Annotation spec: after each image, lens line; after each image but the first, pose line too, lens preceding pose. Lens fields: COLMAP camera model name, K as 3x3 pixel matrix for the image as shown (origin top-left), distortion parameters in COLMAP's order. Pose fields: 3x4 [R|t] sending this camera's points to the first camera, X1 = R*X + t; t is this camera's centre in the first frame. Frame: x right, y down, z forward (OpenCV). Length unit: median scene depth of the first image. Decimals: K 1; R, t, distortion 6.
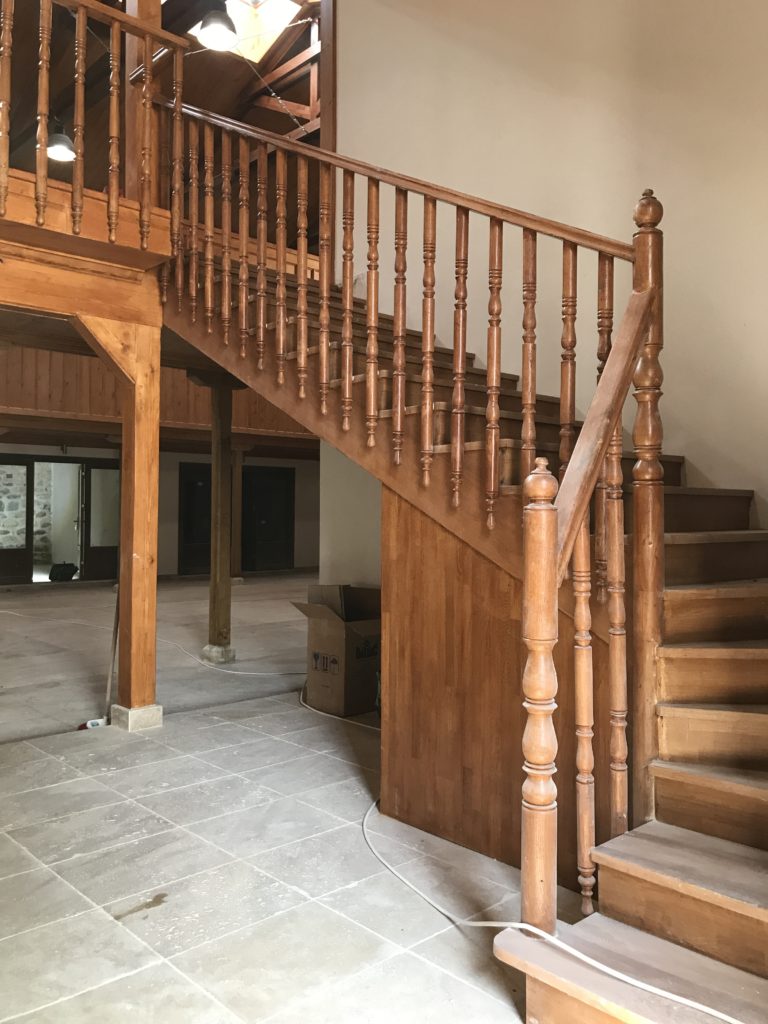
lens RADIAL K [[857.6, 0, 383.1], [0, 857.6, 502.9], [0, 0, 1]] dist [0.041626, -0.055774]
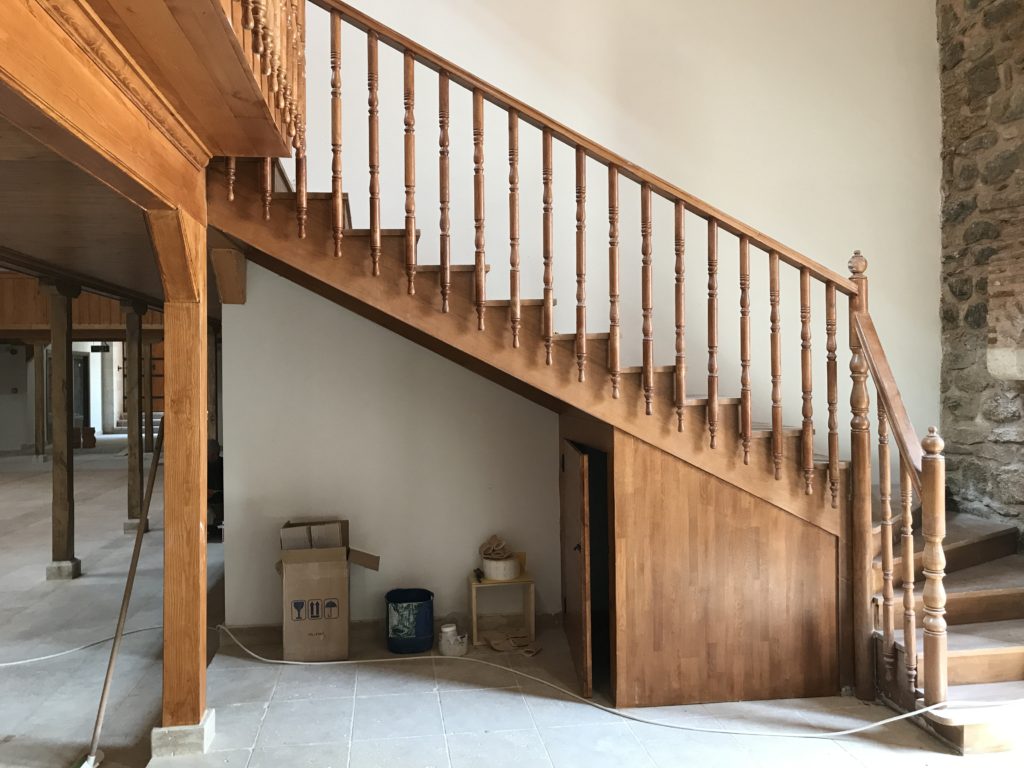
lens RADIAL K [[857.6, 0, 512.3], [0, 857.6, 388.0], [0, 0, 1]] dist [0.041626, -0.055774]
pose [[0.561964, -0.021441, 0.826884, -1.120704], [0.002415, 0.999702, 0.024281, -0.115359], [-0.827158, -0.011648, 0.561848, 0.490912]]
